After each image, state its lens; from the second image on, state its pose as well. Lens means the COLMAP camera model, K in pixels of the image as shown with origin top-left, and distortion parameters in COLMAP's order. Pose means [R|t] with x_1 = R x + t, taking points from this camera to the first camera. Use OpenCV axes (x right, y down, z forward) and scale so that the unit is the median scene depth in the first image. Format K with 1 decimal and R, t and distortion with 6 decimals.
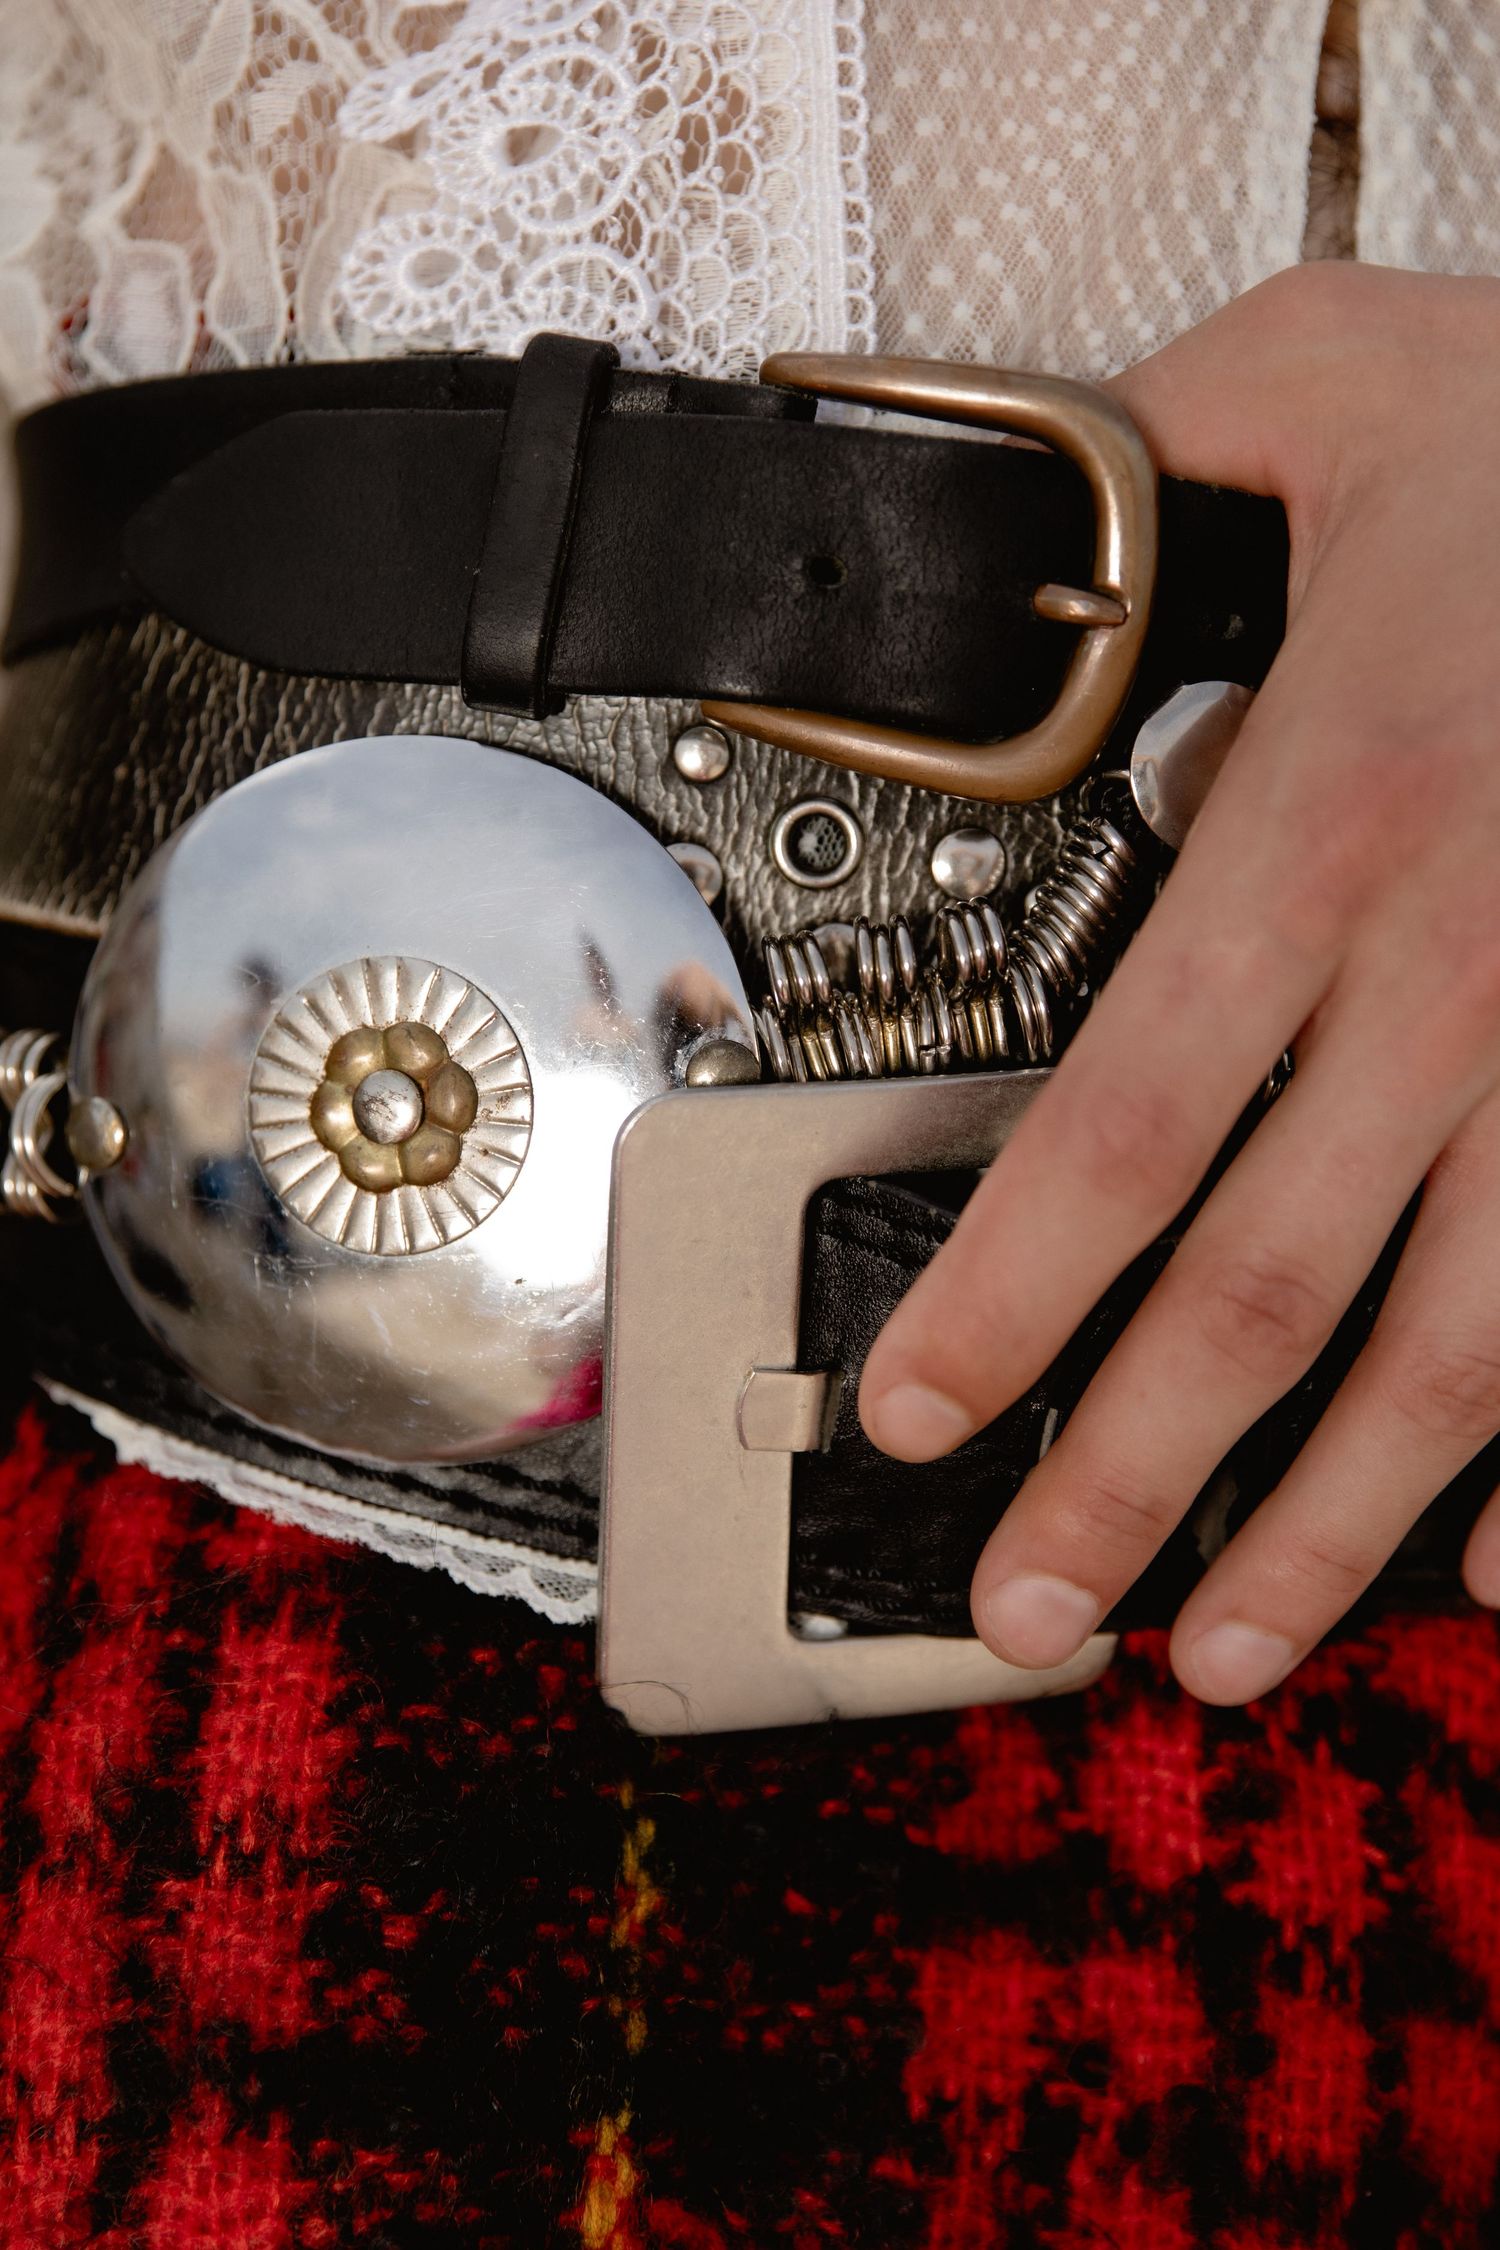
lens RADIAL K [[4472.1, 0, 750.0], [0, 4472.1, 1125.0], [0, 0, 1]] dist [0.031825, 0.121361]
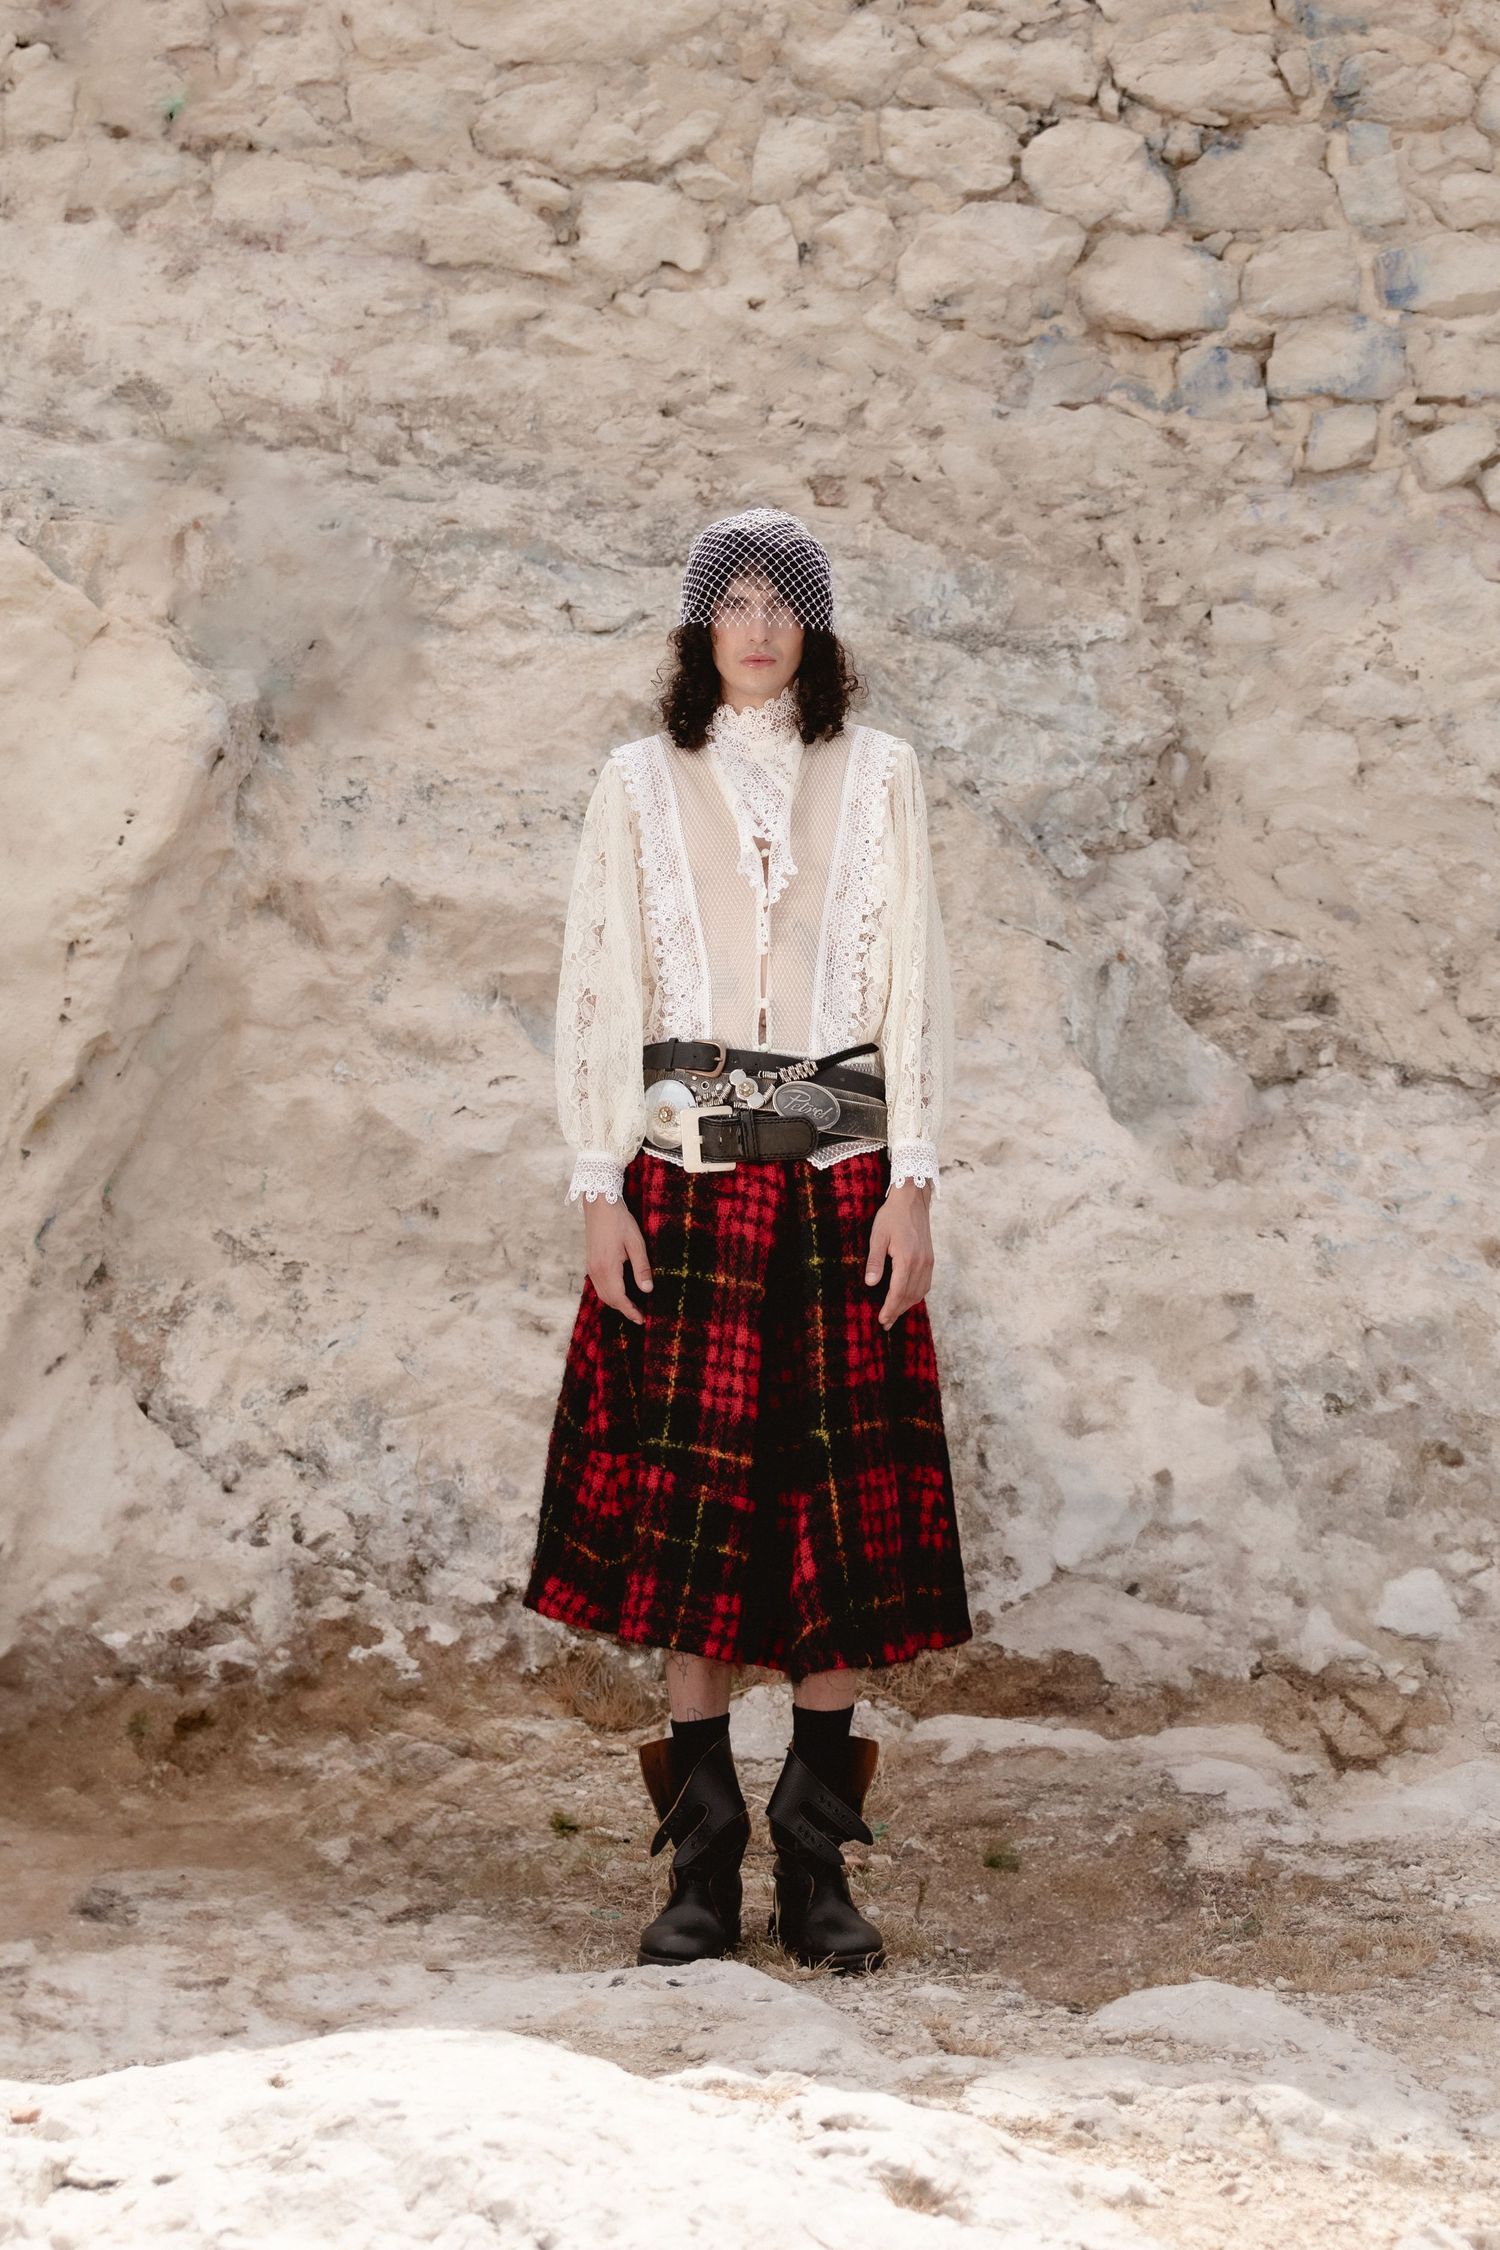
lens RADIAL K [[2442.0, 0, 750.0], [0, 2442.0, 1125.0], [0, 0, 1]] dist [0.000067, -0.000089]
pose [[0.998320, 0.003102, 0.057862, -0.215060], [-0.010362, 0.992028, 0.125590, -0.704184], [-0.057011, -0.125979, 0.990393, -4.651251]]
